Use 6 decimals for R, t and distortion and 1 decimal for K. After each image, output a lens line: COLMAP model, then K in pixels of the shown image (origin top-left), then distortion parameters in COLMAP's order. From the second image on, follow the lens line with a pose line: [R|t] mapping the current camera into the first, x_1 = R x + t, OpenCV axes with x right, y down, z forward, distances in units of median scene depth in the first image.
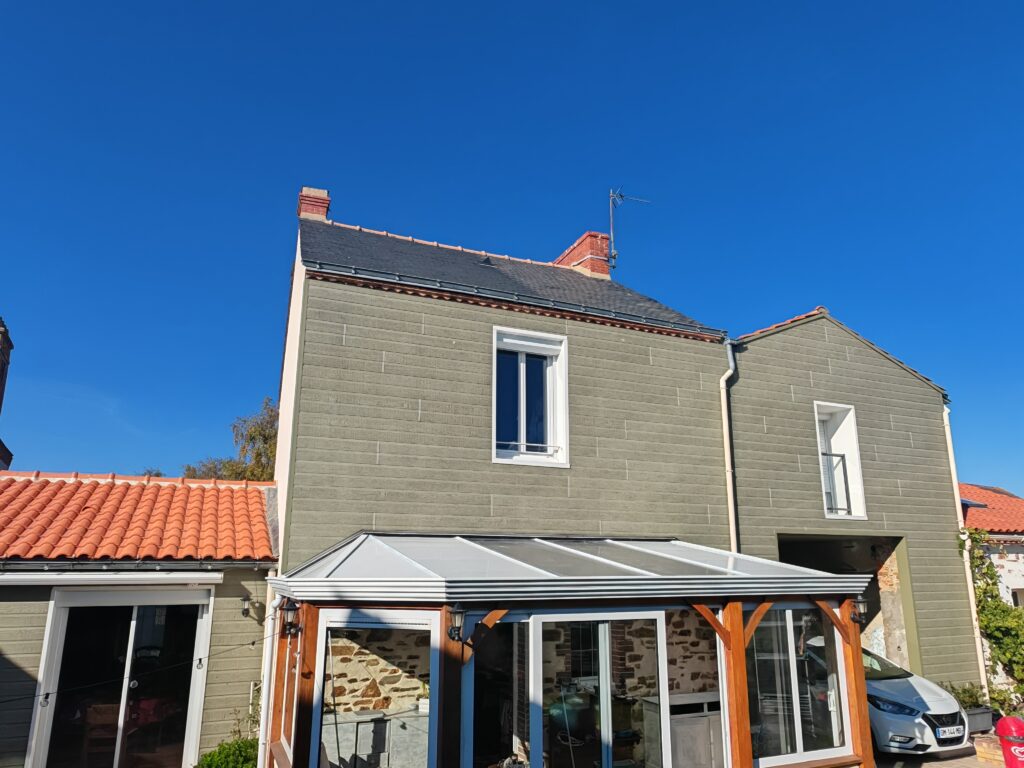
lens RADIAL K [[723.3, 0, 514.4], [0, 723.3, 403.2], [0, 0, 1]] dist [-0.031574, -0.002705]
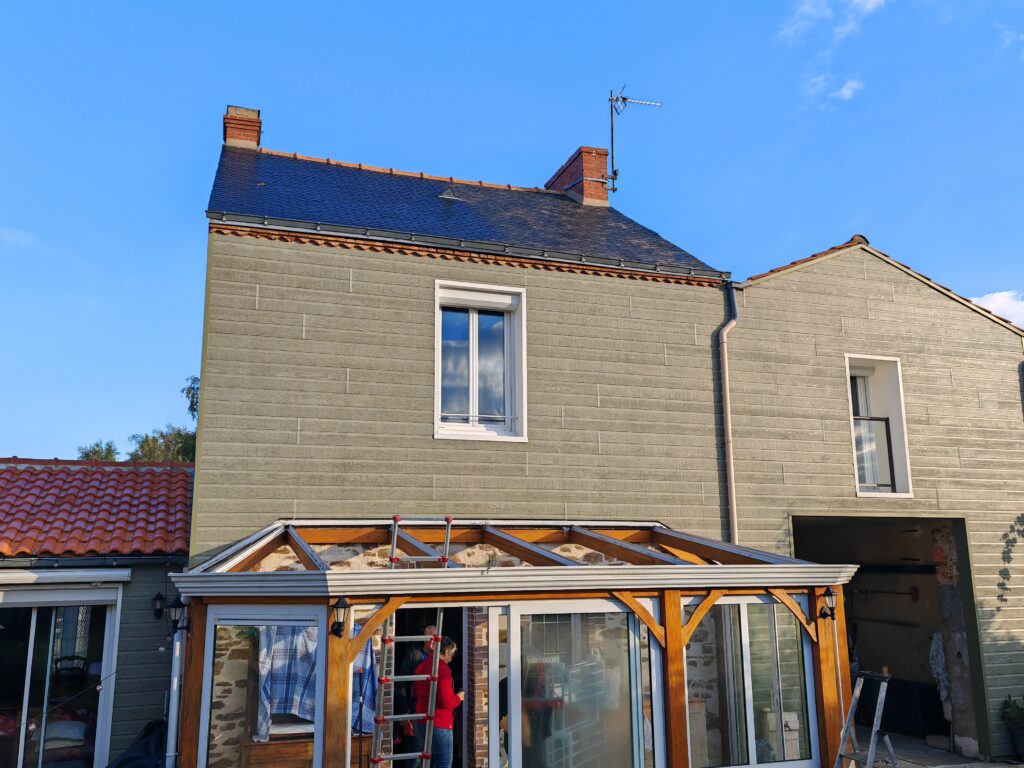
lens RADIAL K [[938.9, 0, 517.5], [0, 938.9, 386.0], [0, 0, 1]] dist [0.016585, 0.000000]
pose [[0.997763, -0.021917, -0.063155, 0.140362], [0.024527, 0.998864, 0.040856, -0.024416], [0.062188, -0.042314, 0.997167, -0.114879]]
